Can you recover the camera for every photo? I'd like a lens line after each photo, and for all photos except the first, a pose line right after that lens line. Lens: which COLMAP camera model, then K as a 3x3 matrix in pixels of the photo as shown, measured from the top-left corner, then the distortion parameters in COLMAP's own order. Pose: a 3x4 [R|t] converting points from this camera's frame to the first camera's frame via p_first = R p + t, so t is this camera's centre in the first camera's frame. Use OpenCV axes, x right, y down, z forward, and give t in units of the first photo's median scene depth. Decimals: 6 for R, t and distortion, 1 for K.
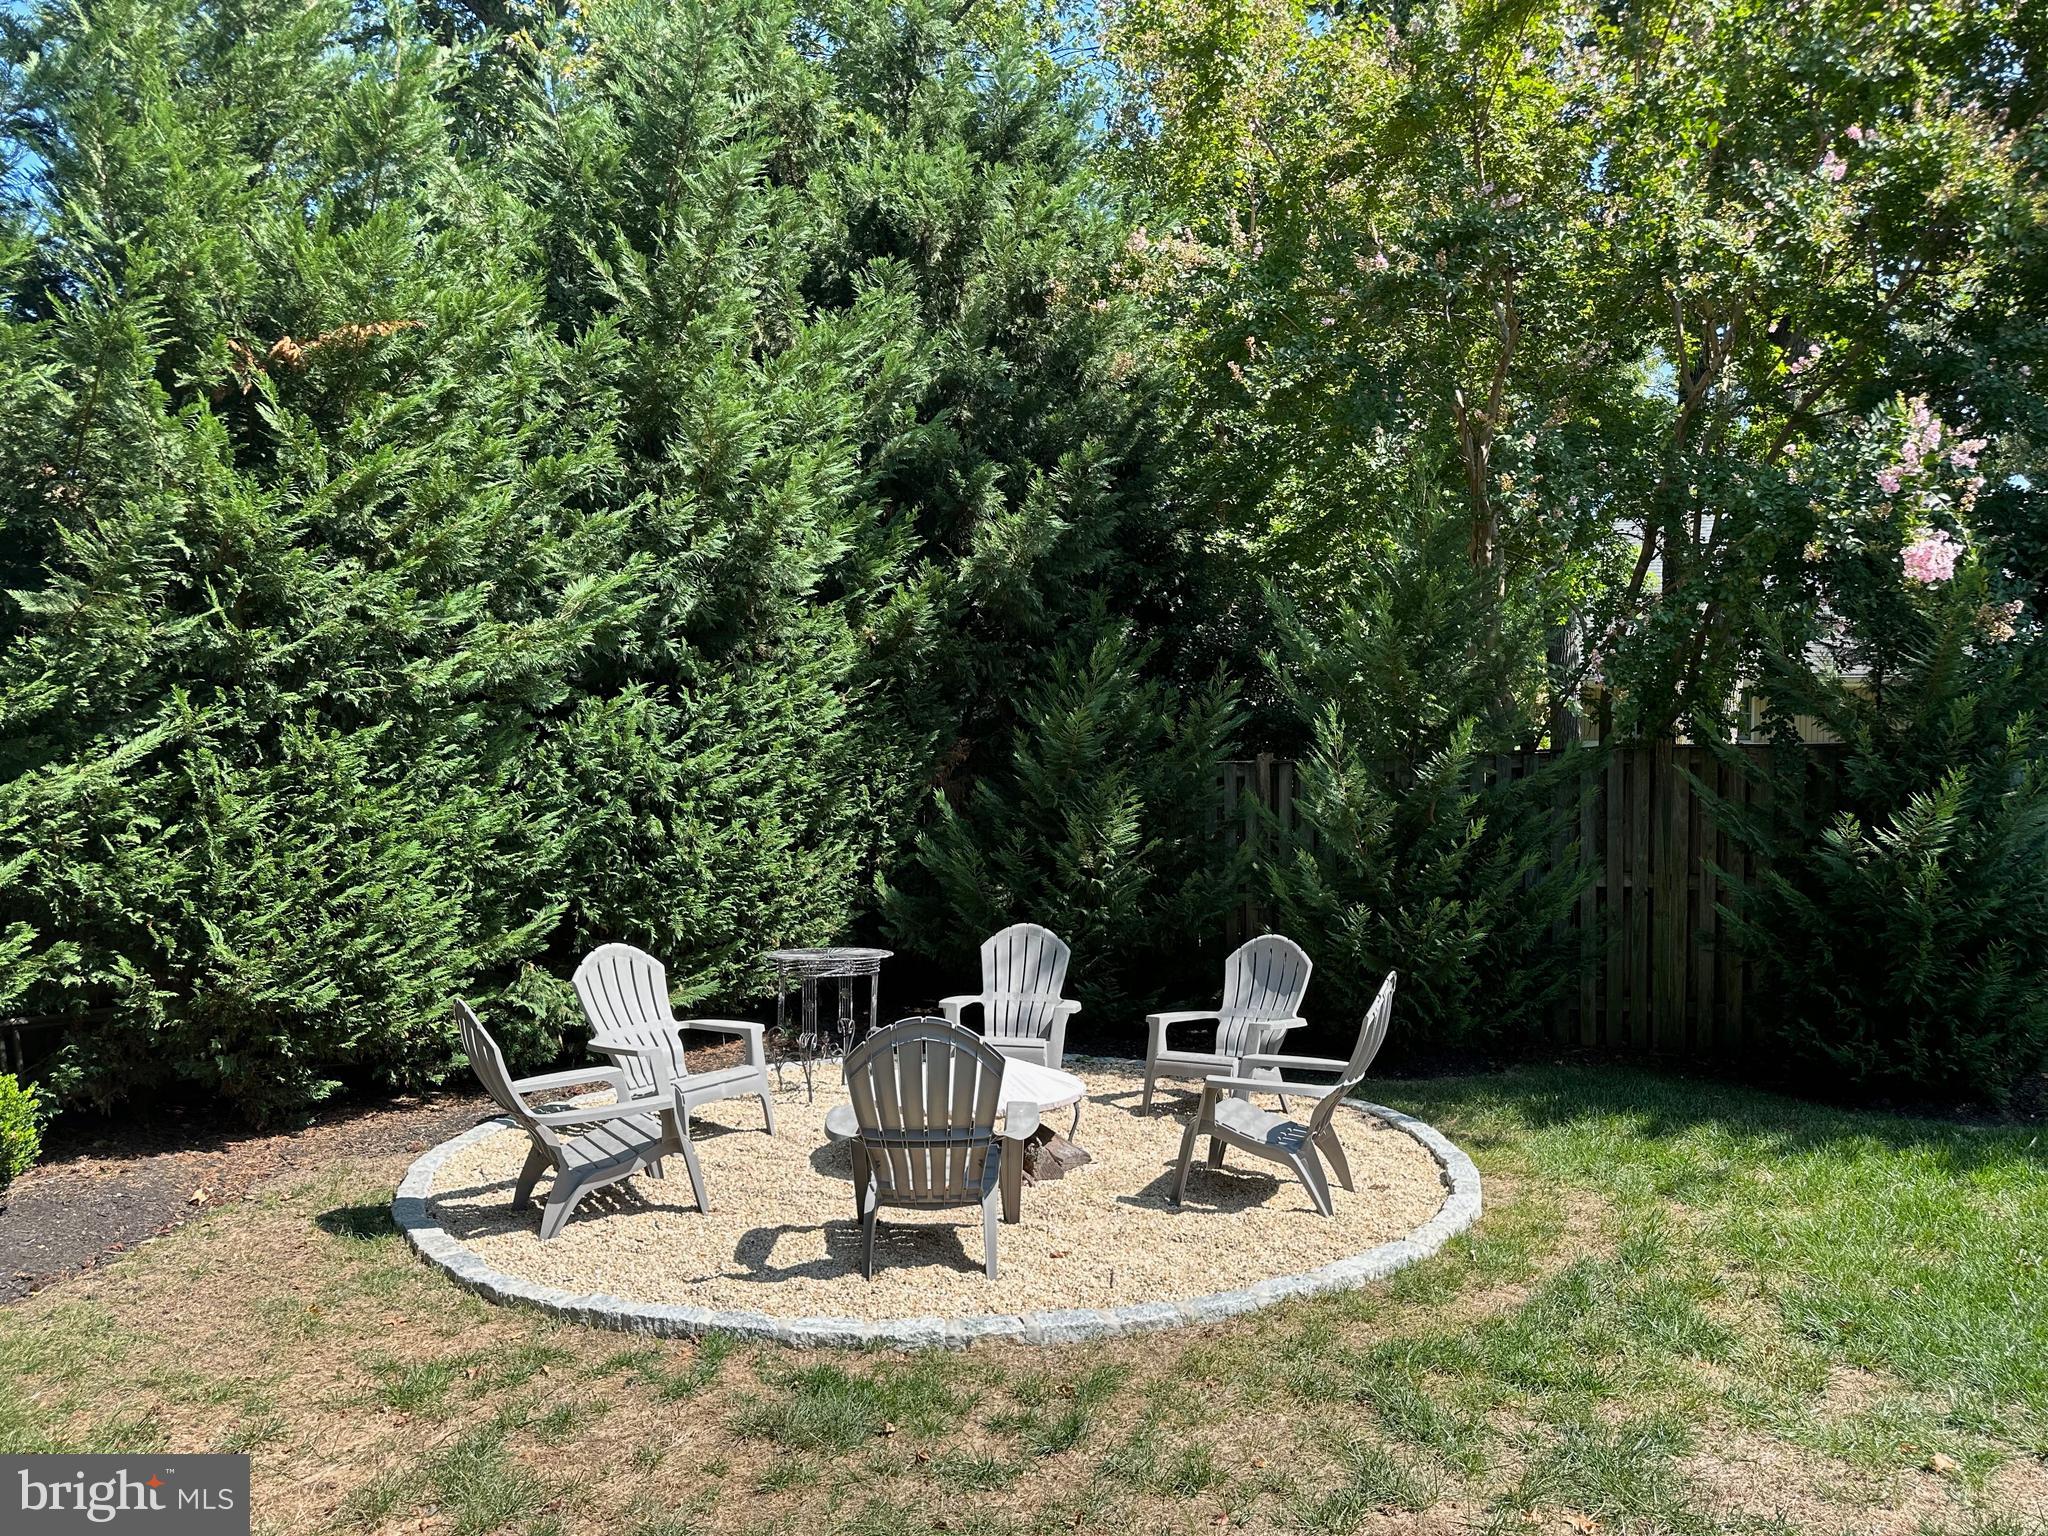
lens RADIAL K [[1423.2, 0, 1029.5], [0, 1423.2, 770.0], [0, 0, 1]] dist [0.089086, -0.112803]
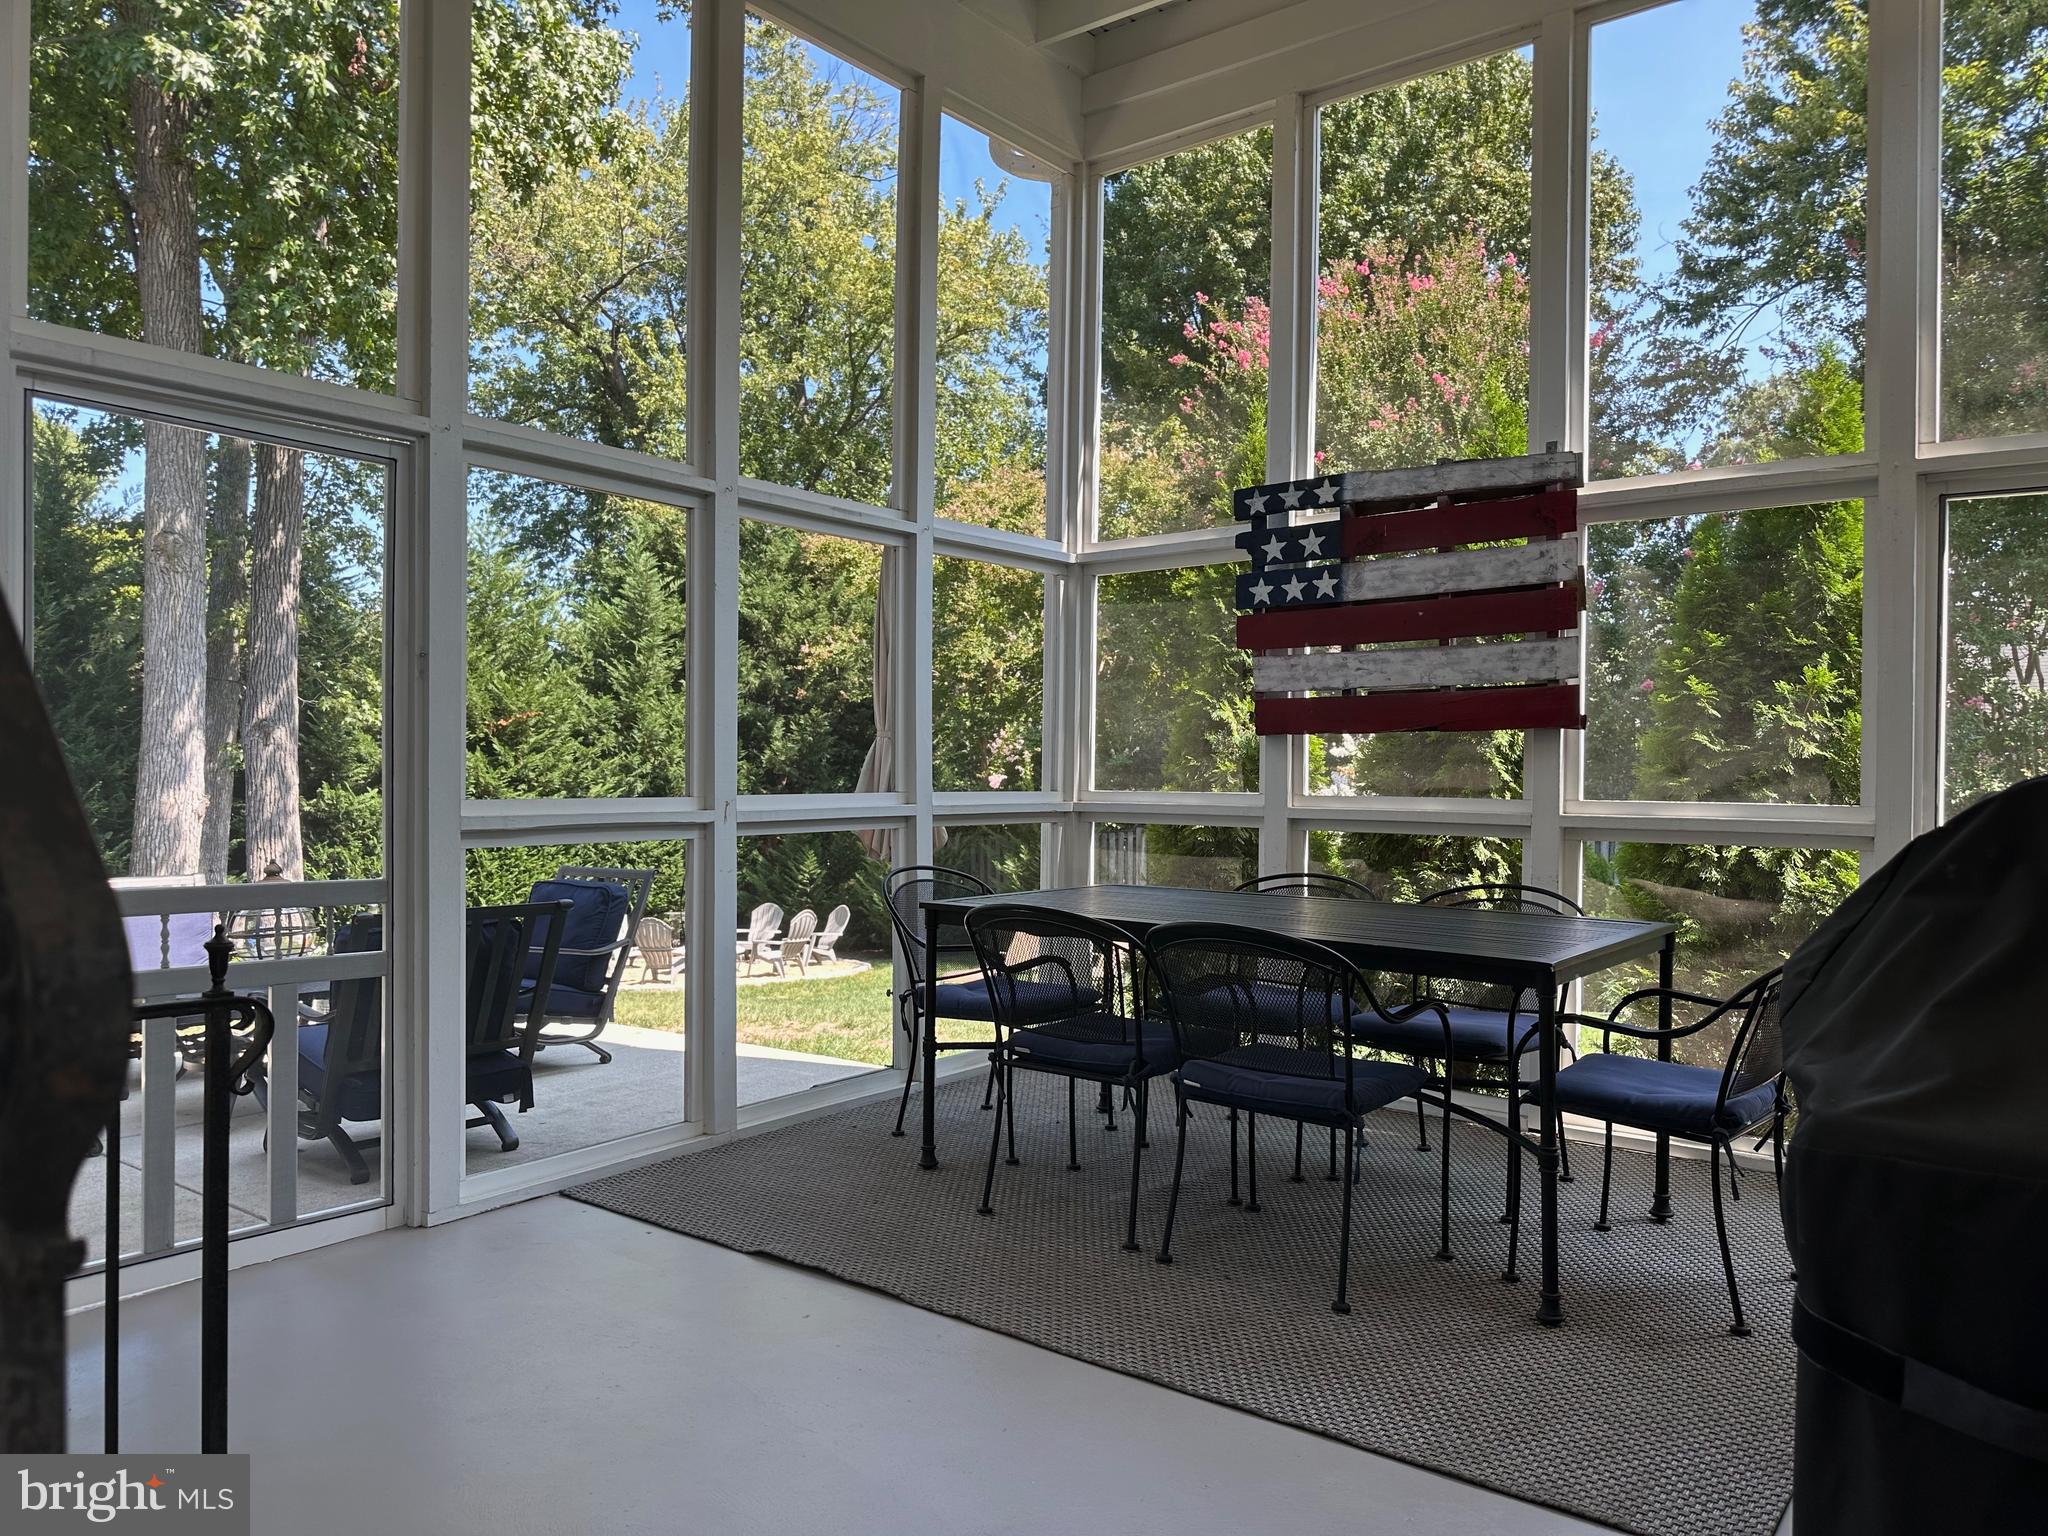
lens RADIAL K [[1423.2, 0, 1022.7], [0, 1423.2, 772.2], [0, 0, 1]] dist [0.089086, -0.112803]
pose [[0.987147, -0.018834, -0.158702, 0.945448], [0.015849, 0.999673, -0.020055, -0.078958], [0.159028, 0.017282, 0.987123, -1.643559]]
